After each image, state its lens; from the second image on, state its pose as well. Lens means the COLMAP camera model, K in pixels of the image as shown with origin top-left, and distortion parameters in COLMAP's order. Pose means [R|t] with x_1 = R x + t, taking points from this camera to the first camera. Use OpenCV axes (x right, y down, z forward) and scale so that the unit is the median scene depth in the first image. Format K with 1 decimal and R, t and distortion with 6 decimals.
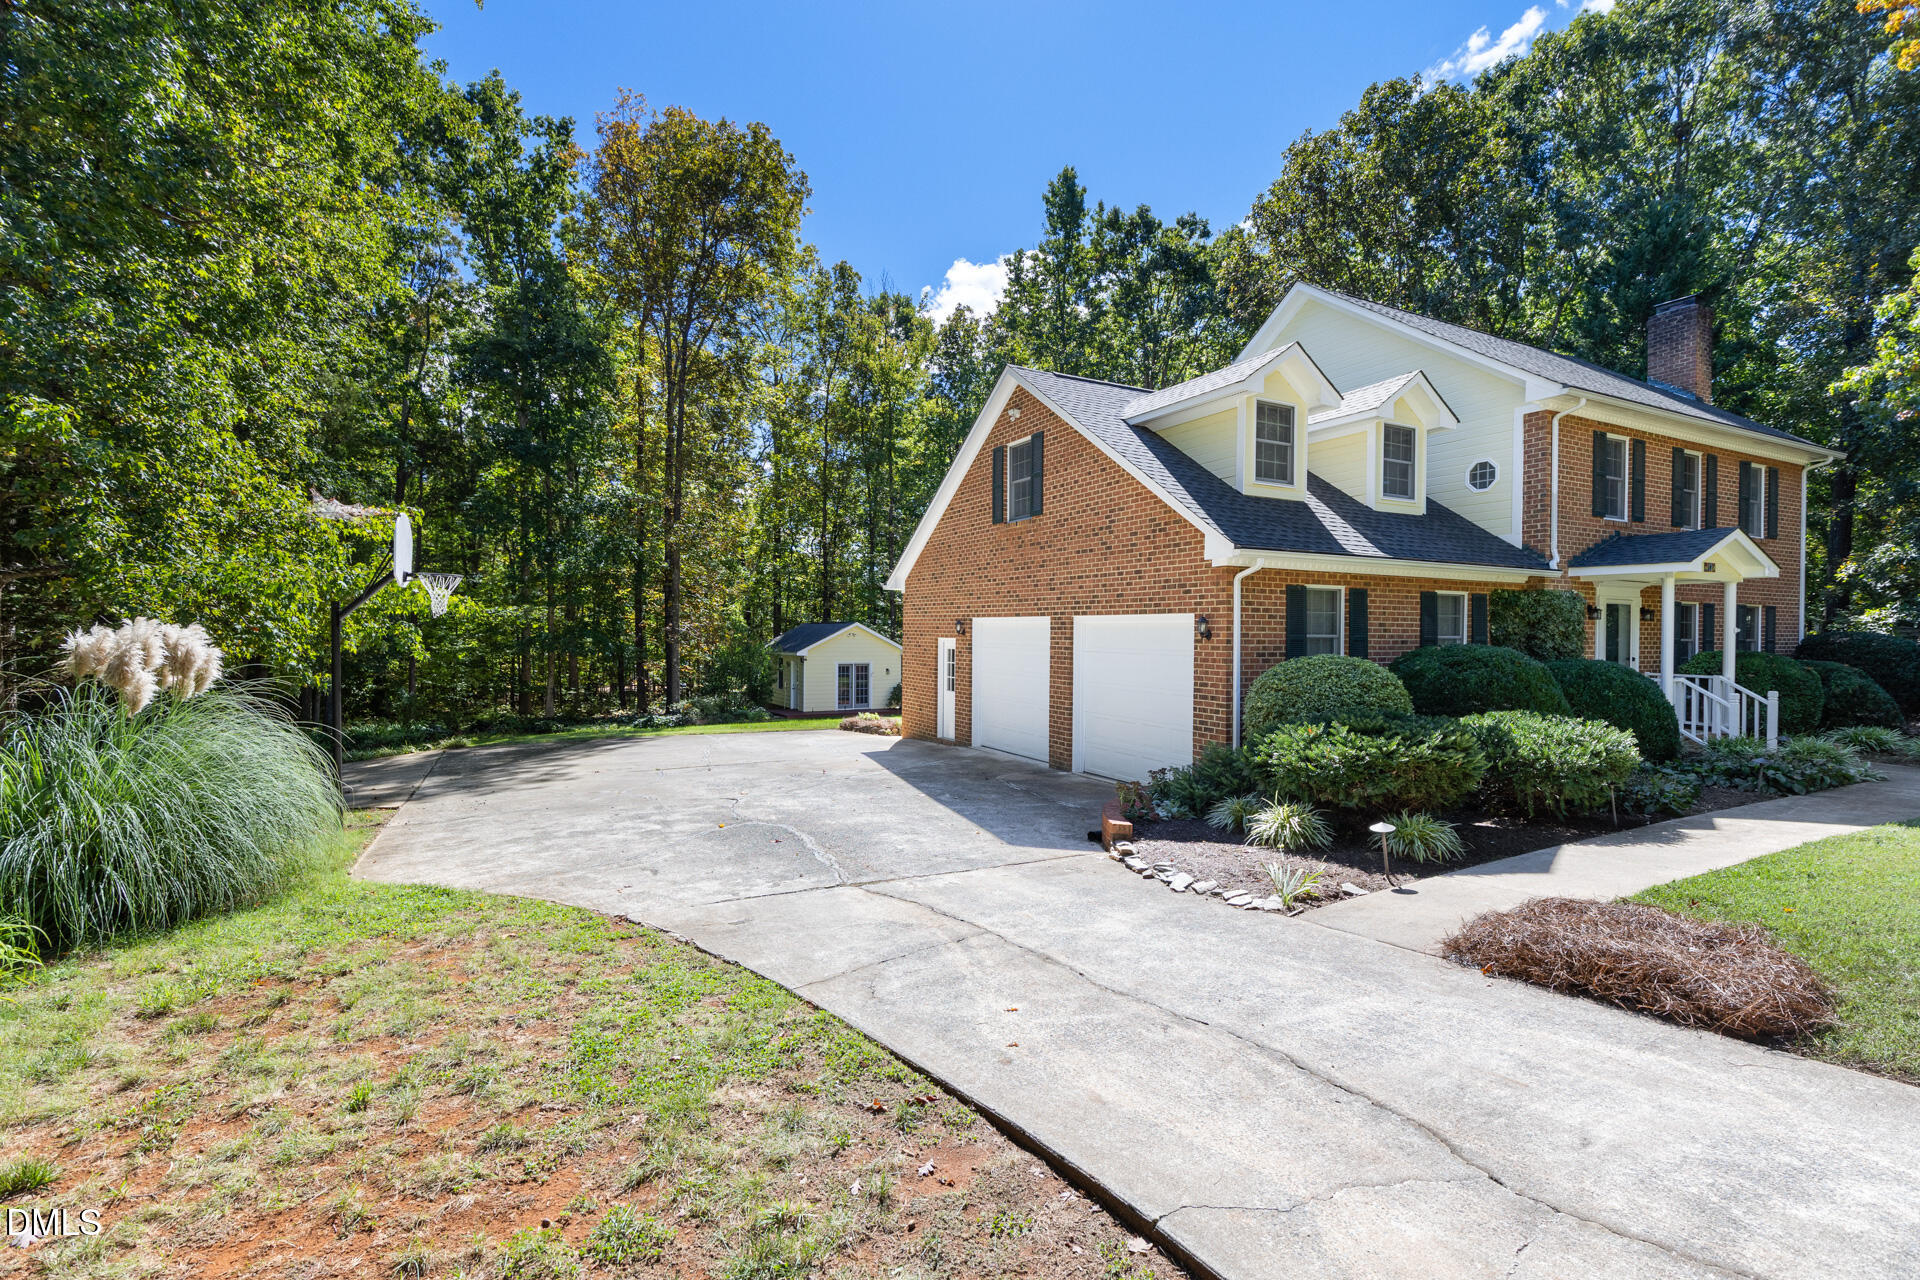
lens RADIAL K [[885.0, 0, 976.5], [0, 885.0, 632.8], [0, 0, 1]] dist [0.016226, 0.000599]
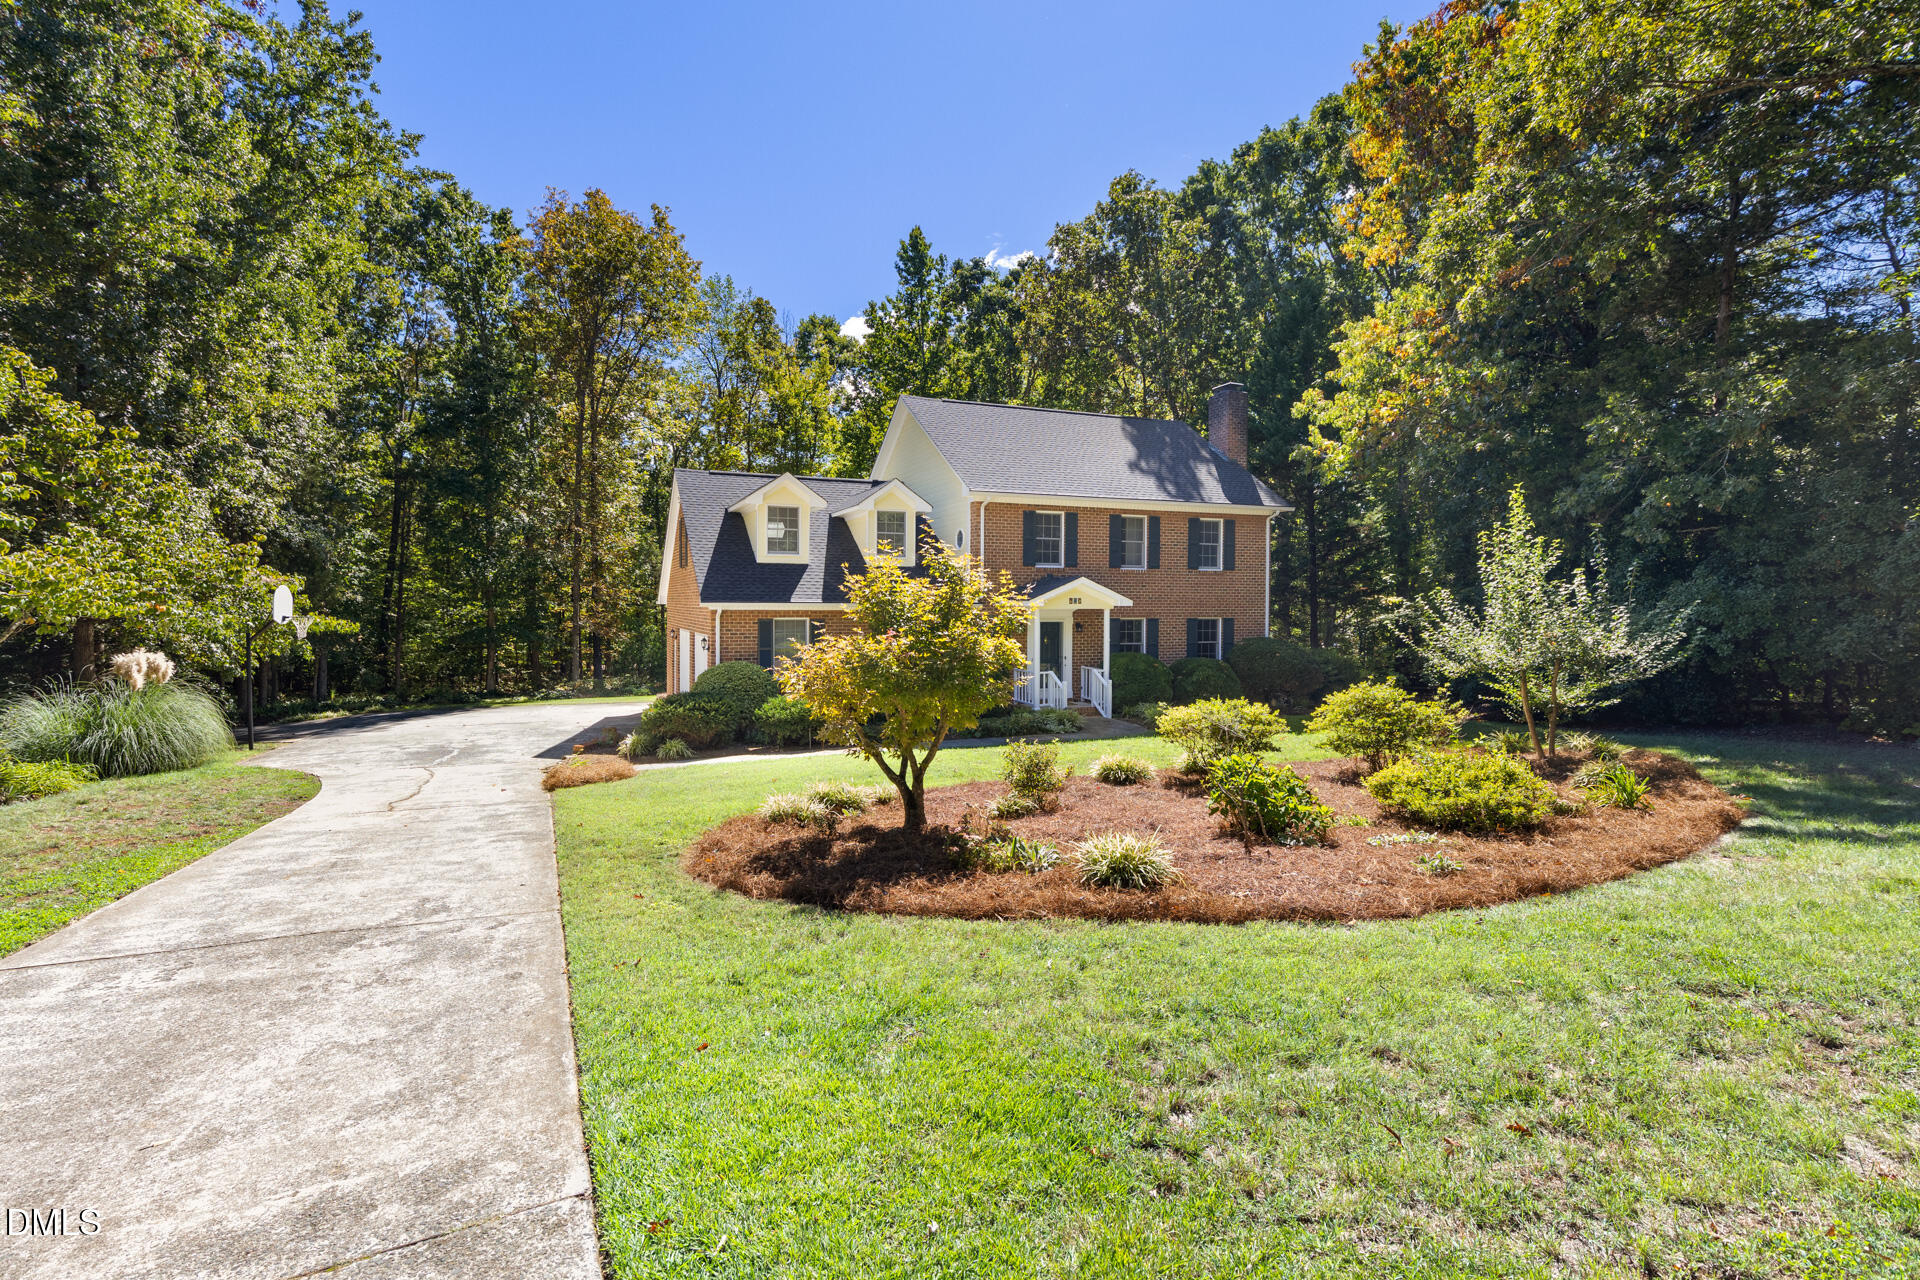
lens RADIAL K [[885.0, 0, 944.3], [0, 885.0, 649.5], [0, 0, 1]] dist [0.016226, 0.000599]
pose [[0.996818, -0.002117, -0.079679, 0.685202], [0.006045, 0.998776, 0.049085, -0.061140], [0.079477, -0.049411, 0.995611, -0.589927]]
